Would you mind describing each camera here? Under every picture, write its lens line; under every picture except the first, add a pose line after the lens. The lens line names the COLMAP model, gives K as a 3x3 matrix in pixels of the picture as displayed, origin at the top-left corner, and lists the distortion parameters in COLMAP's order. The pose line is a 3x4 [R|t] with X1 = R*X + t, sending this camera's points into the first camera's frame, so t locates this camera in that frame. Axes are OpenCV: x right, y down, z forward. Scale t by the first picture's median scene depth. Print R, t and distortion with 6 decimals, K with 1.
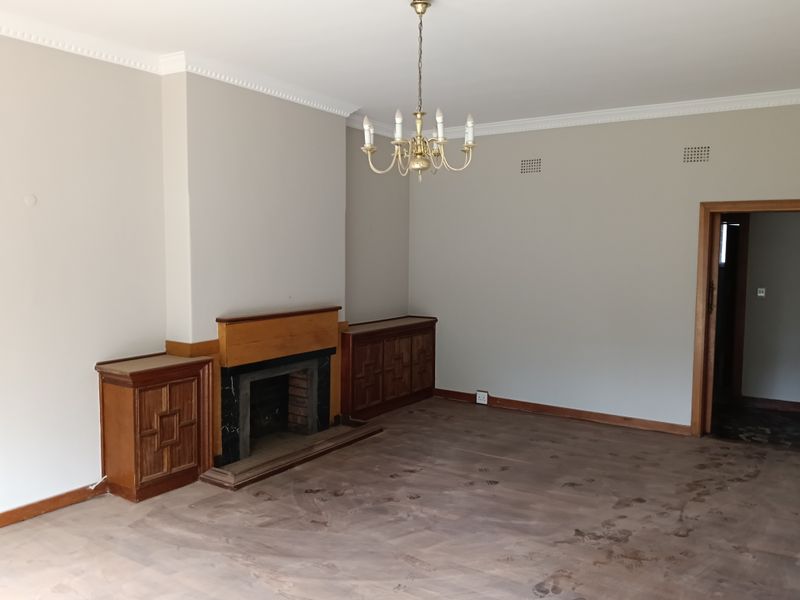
lens RADIAL K [[657.8, 0, 400.0], [0, 657.8, 300.0], [0, 0, 1]] dist [0.008957, 0.000573]
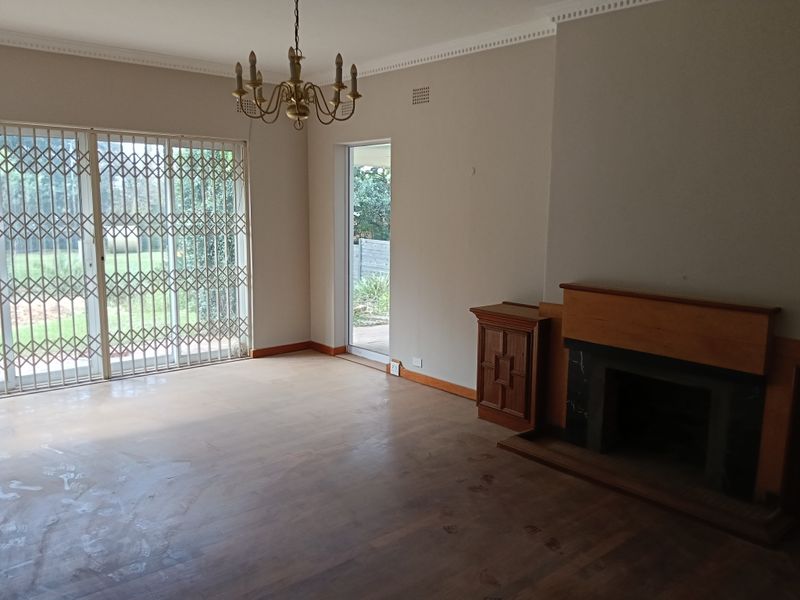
lens RADIAL K [[651.6, 0, 400.0], [0, 651.6, 300.0], [0, 0, 1]] dist [0.005278, -0.006265]
pose [[-0.263561, 0.137074, -0.954854, 0.674257], [-0.090583, 0.981962, 0.165969, -0.081584], [0.960380, 0.130236, -0.246390, 1.007198]]
